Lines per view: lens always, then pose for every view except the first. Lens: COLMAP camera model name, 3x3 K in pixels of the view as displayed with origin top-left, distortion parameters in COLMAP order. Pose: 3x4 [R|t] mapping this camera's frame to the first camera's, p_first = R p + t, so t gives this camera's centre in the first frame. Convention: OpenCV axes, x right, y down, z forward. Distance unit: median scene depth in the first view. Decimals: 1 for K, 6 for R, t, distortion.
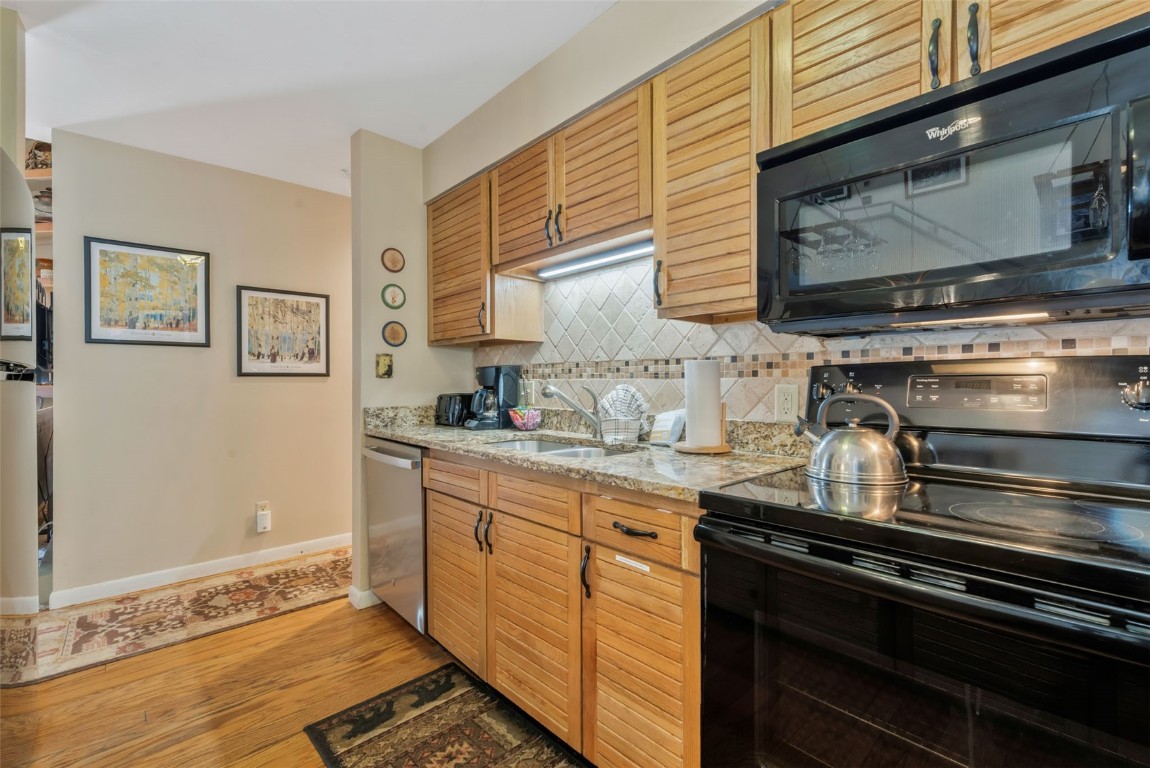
lens RADIAL K [[499.8, 0, 559.9], [0, 499.8, 380.9], [0, 0, 1]] dist [-0.000056, 0.000366]
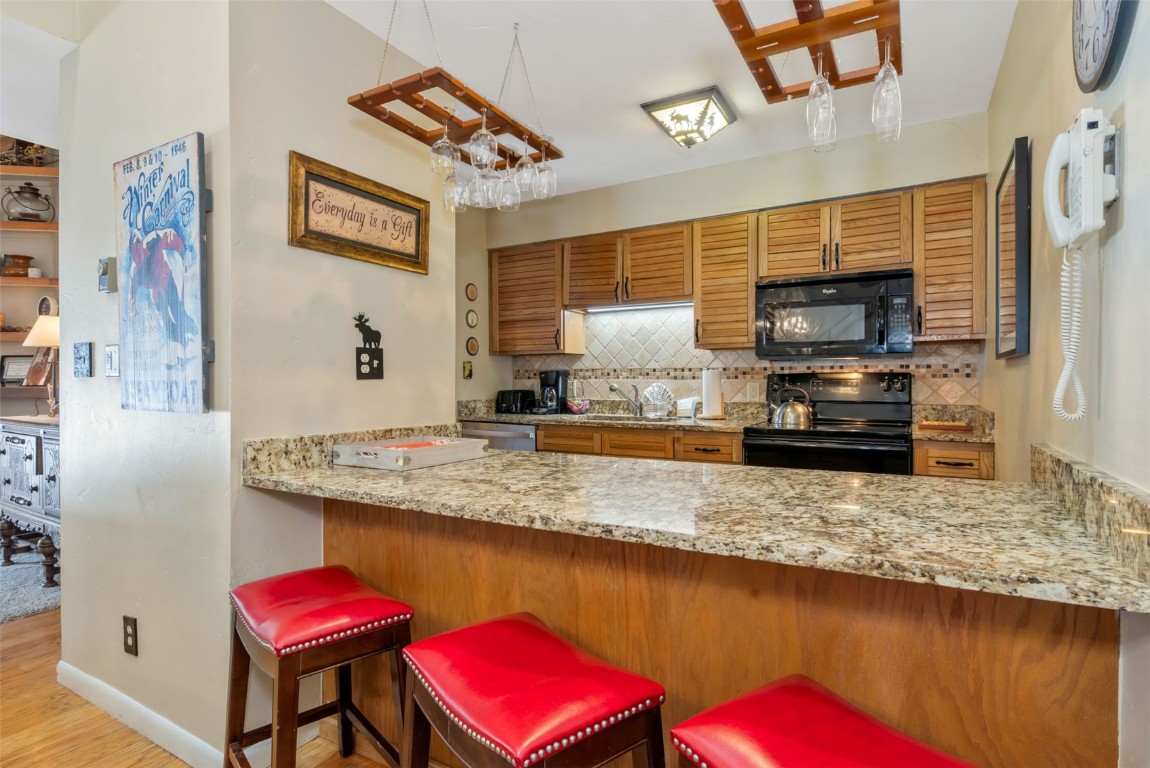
lens RADIAL K [[576.7, 0, 571.7], [0, 576.7, 379.2], [0, 0, 1]] dist [0.024839, 0.000147]
pose [[0.954324, -0.003282, 0.298756, -0.804676], [0.001794, 0.999985, 0.005256, -0.018656], [-0.298769, -0.004480, 0.954315, -0.853068]]
